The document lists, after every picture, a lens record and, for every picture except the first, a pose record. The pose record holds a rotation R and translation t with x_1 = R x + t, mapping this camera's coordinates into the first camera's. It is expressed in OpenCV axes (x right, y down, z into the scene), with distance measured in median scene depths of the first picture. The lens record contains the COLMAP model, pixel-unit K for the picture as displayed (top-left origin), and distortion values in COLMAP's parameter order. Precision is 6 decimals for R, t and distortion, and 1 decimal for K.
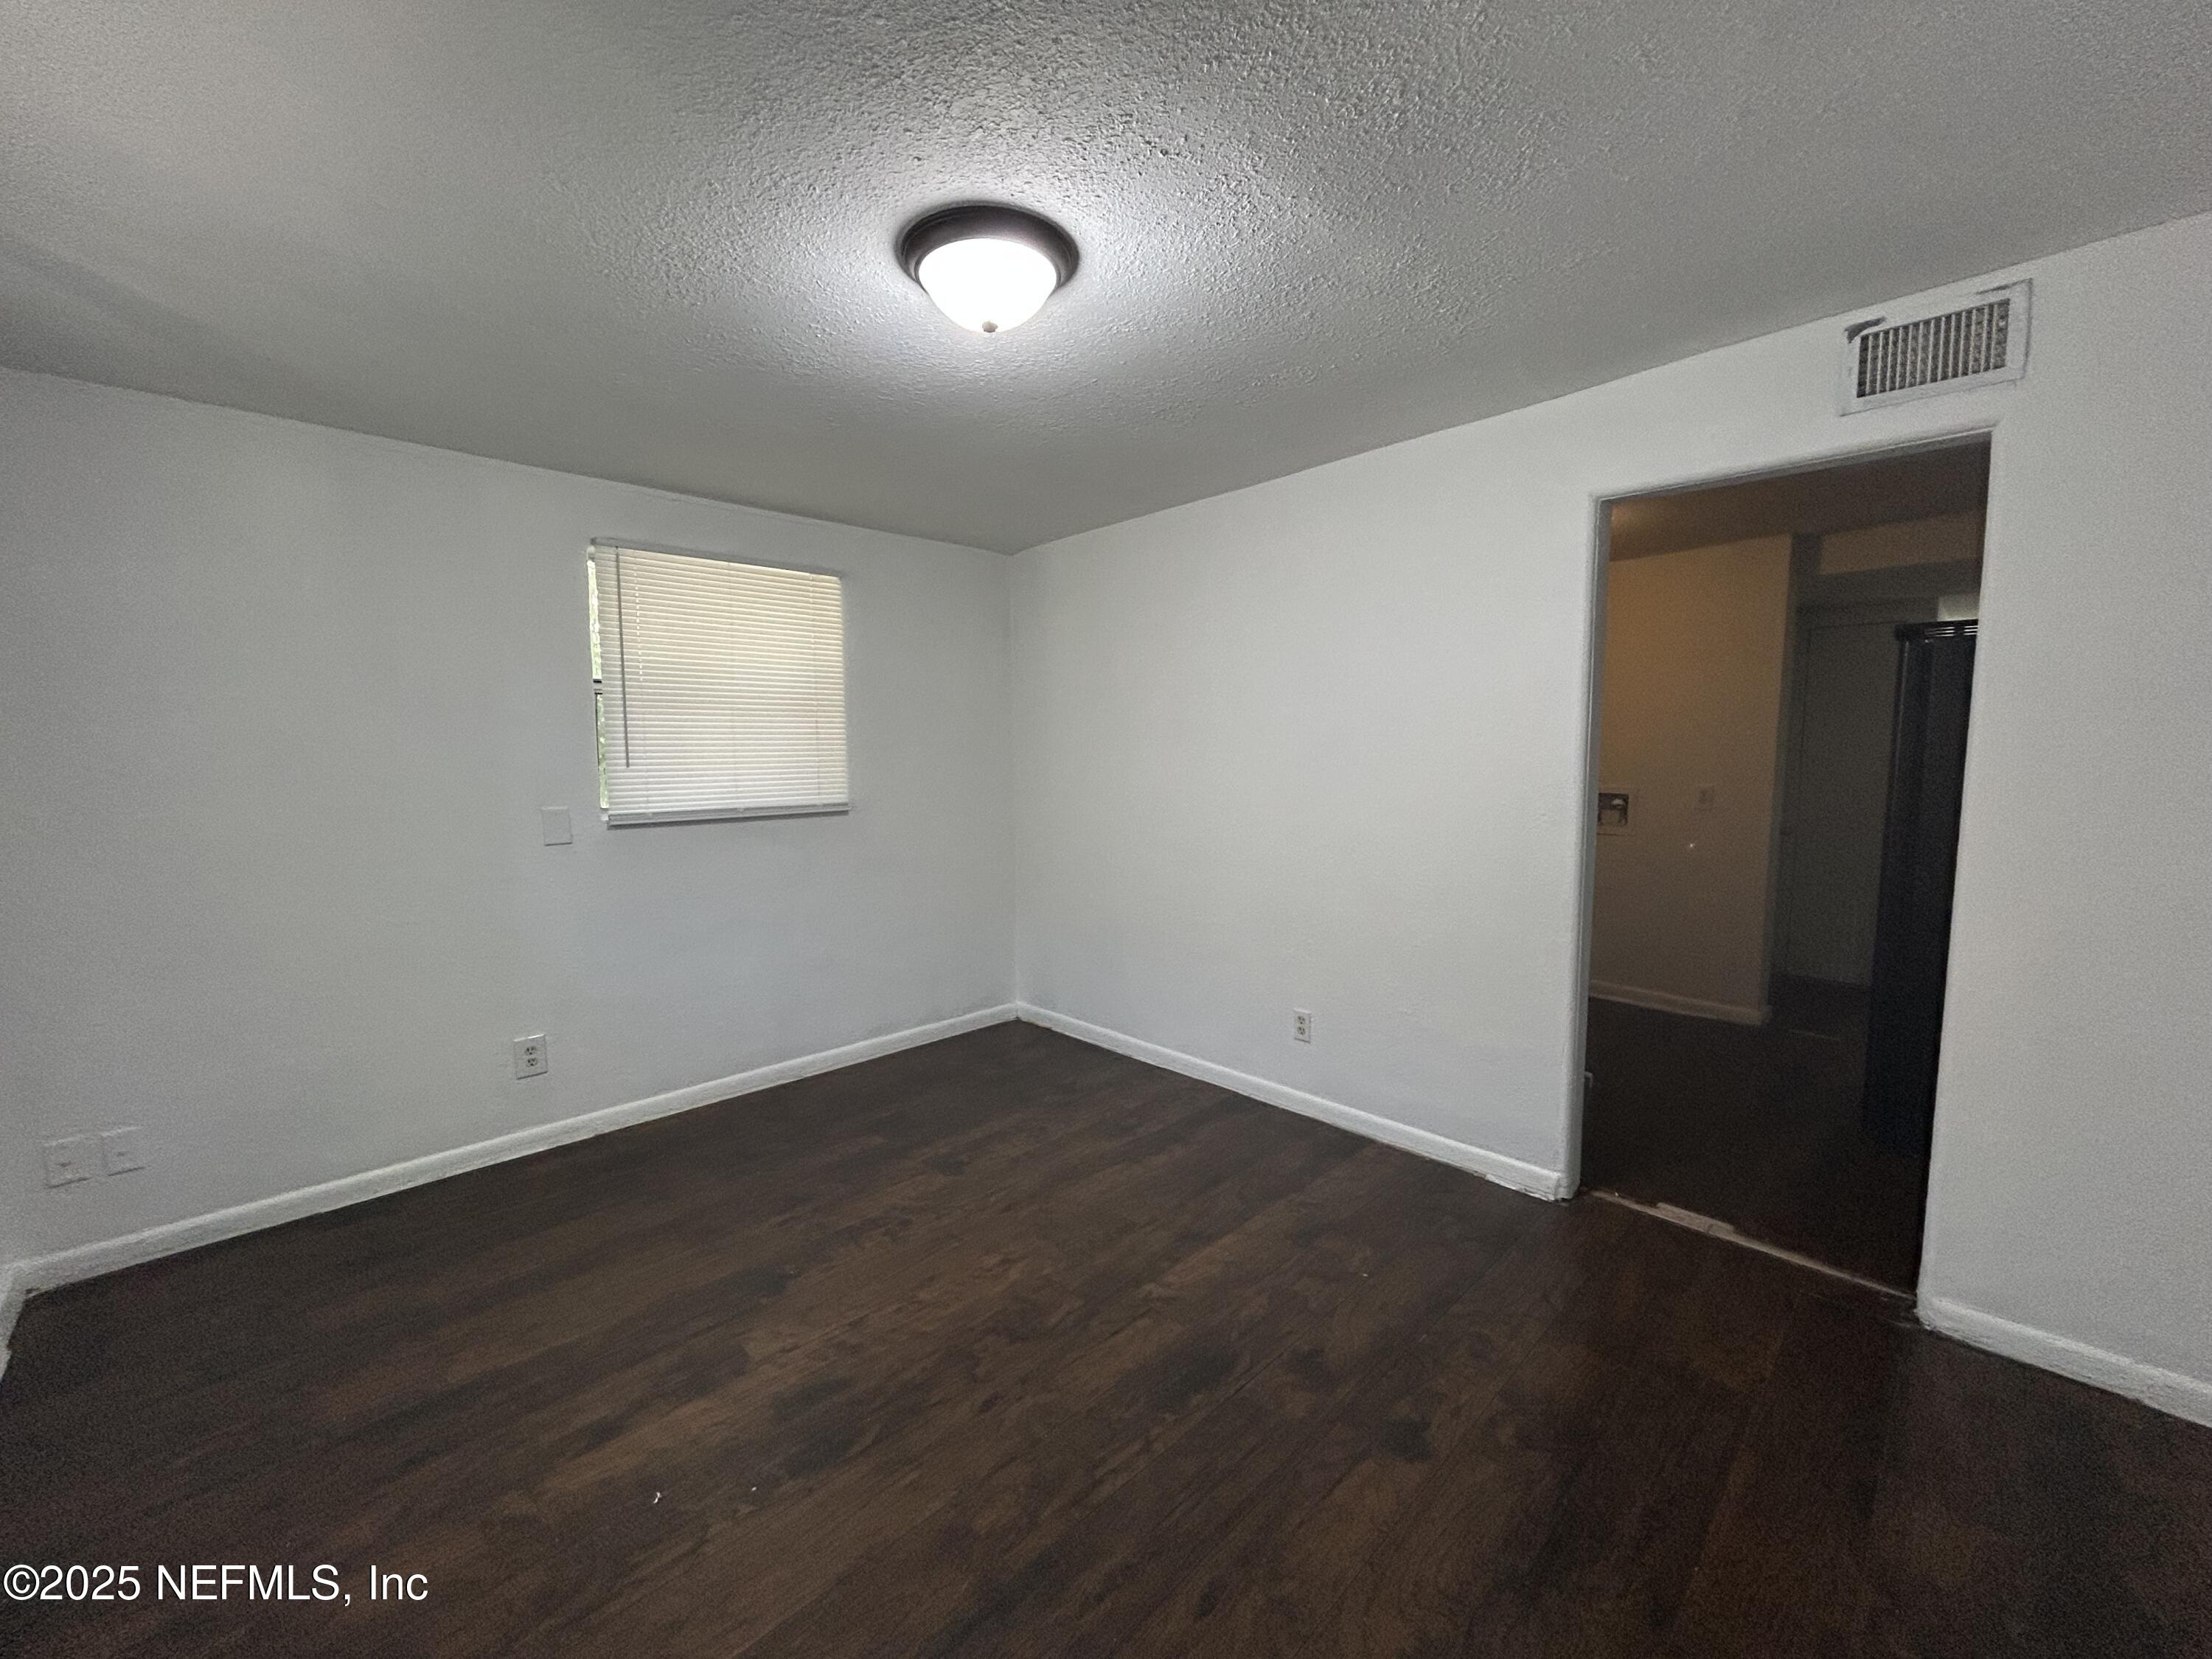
lens RADIAL K [[884.3, 0, 1105.6], [0, 884.3, 833.4], [0, 0, 1]] dist [0.013376, 0.000178]
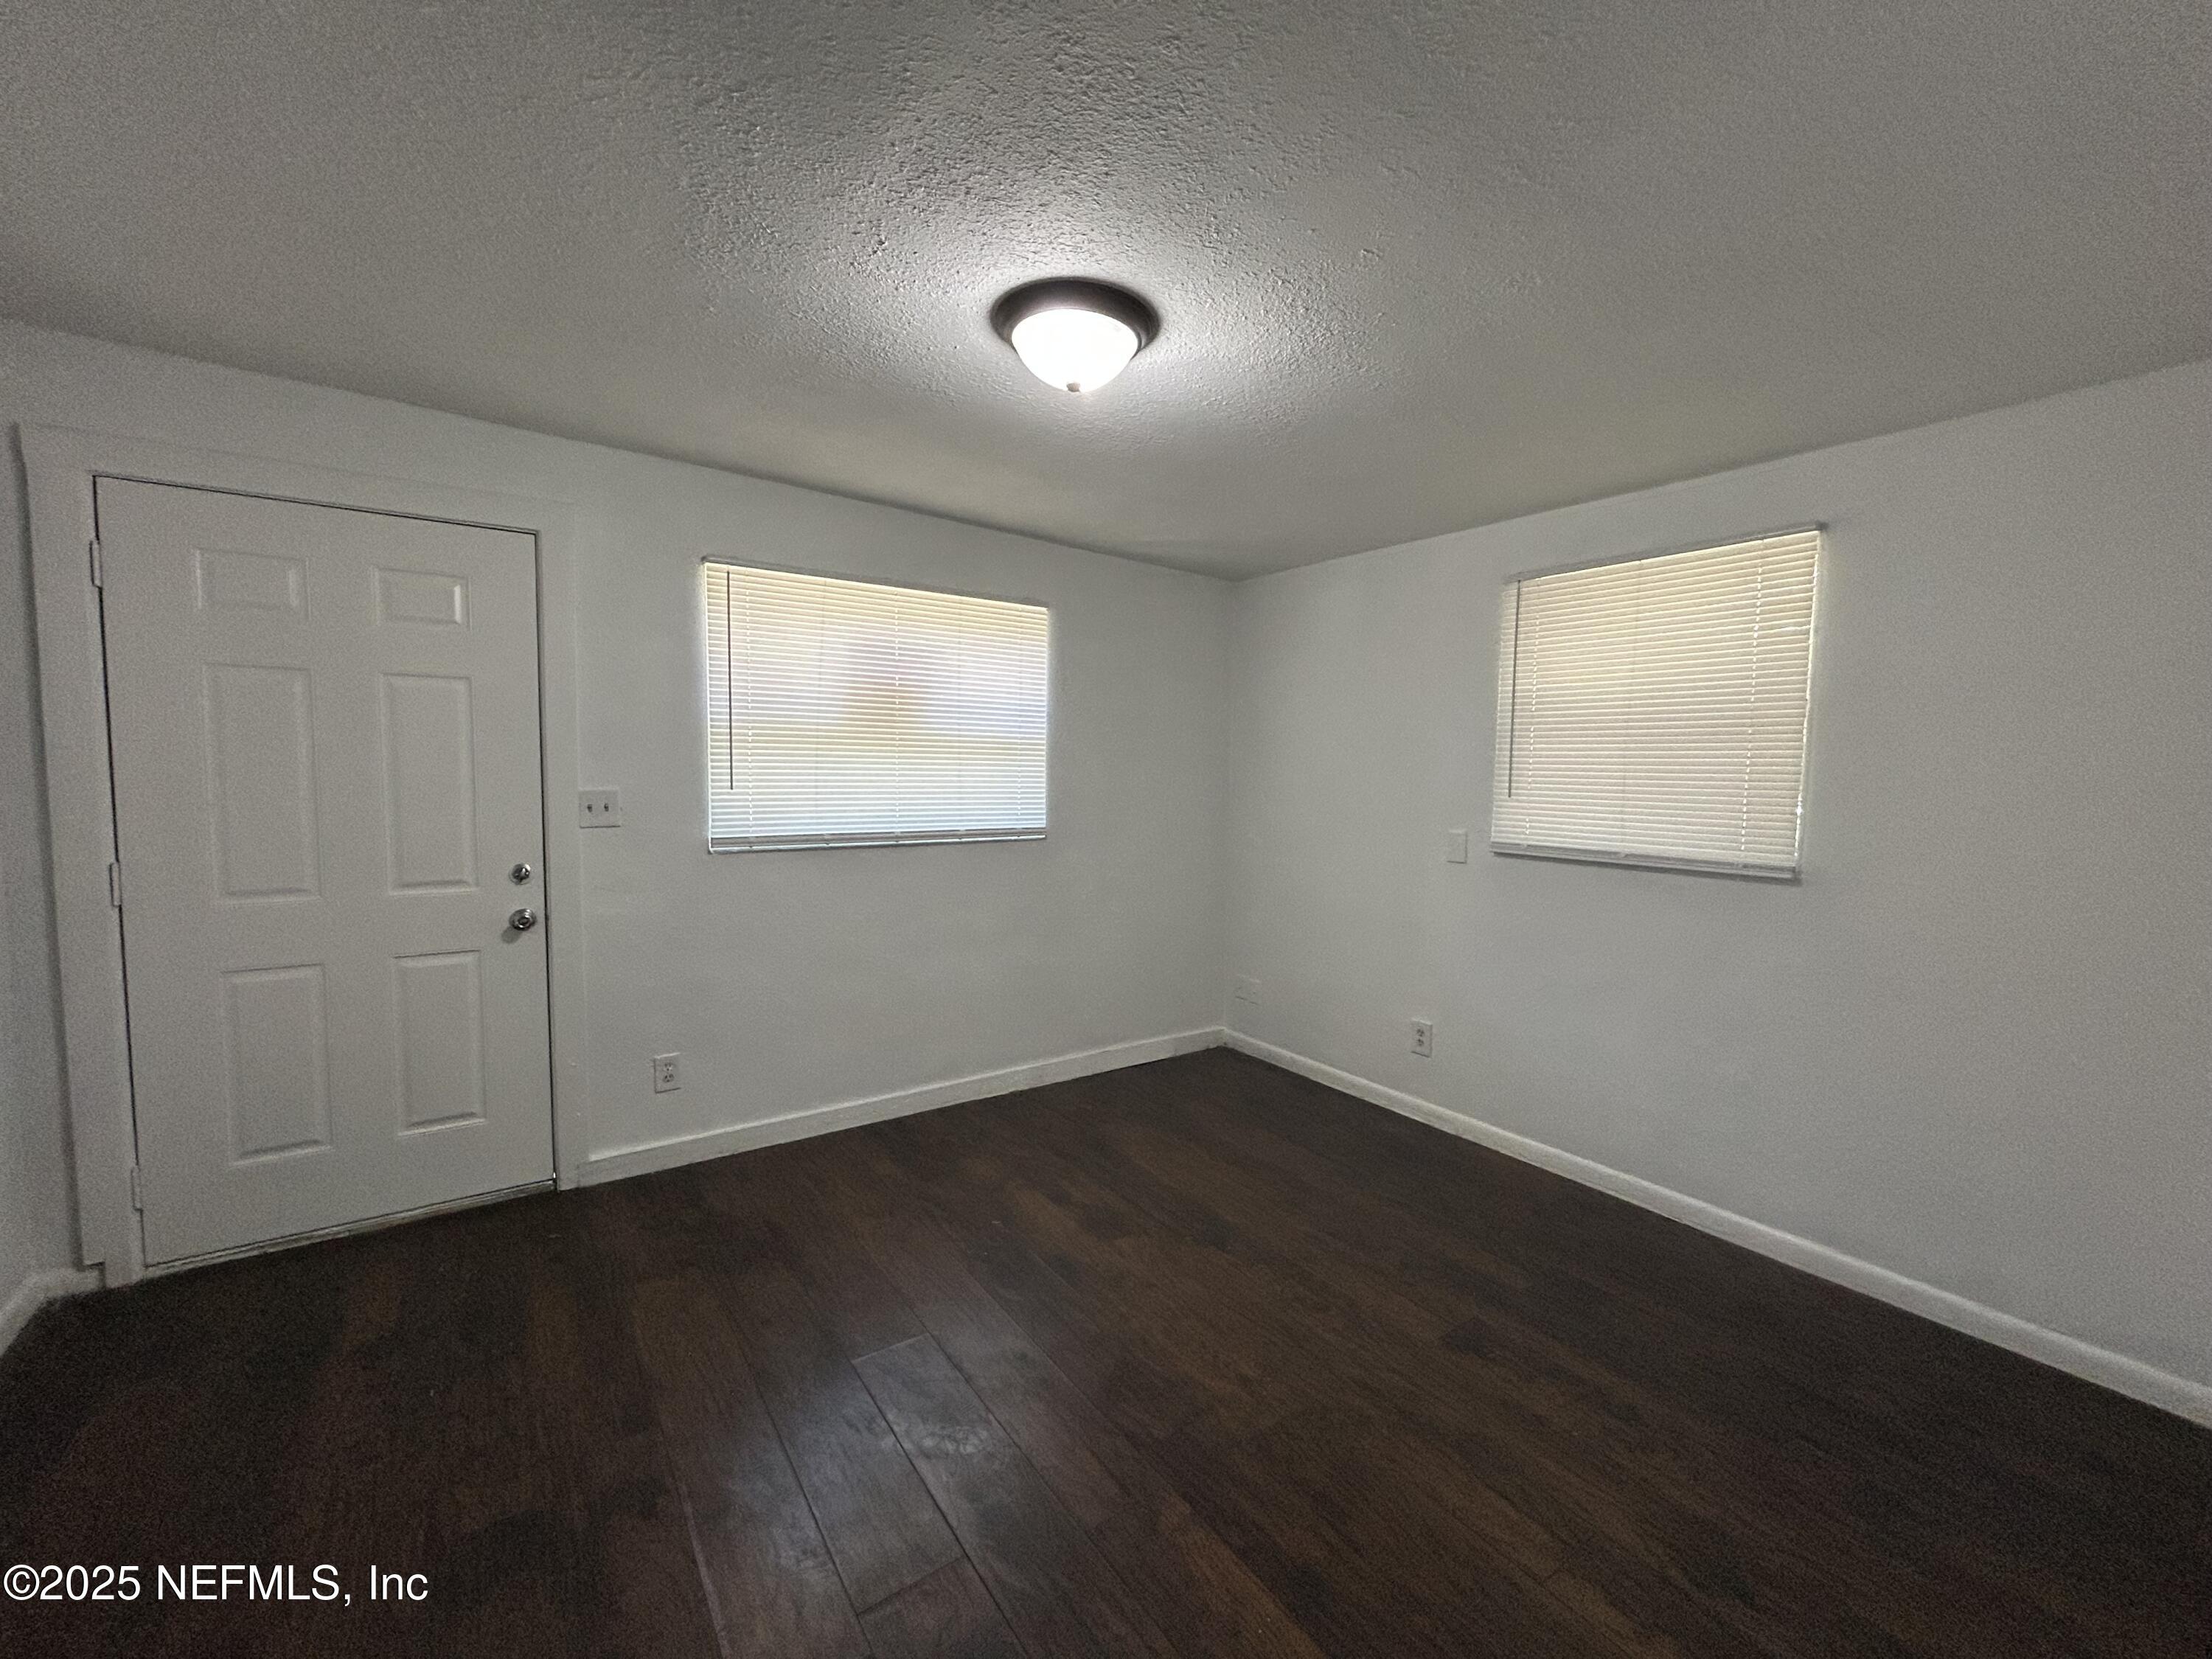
lens RADIAL K [[884.3, 0, 1094.4], [0, 884.3, 831.7], [0, 0, 1]] dist [0.013376, 0.000178]
pose [[-0.160076, 0.075472, -0.984215, 0.523231], [-0.113510, 0.989051, 0.094305, -0.075098], [0.980557, 0.126815, -0.149756, 0.677133]]
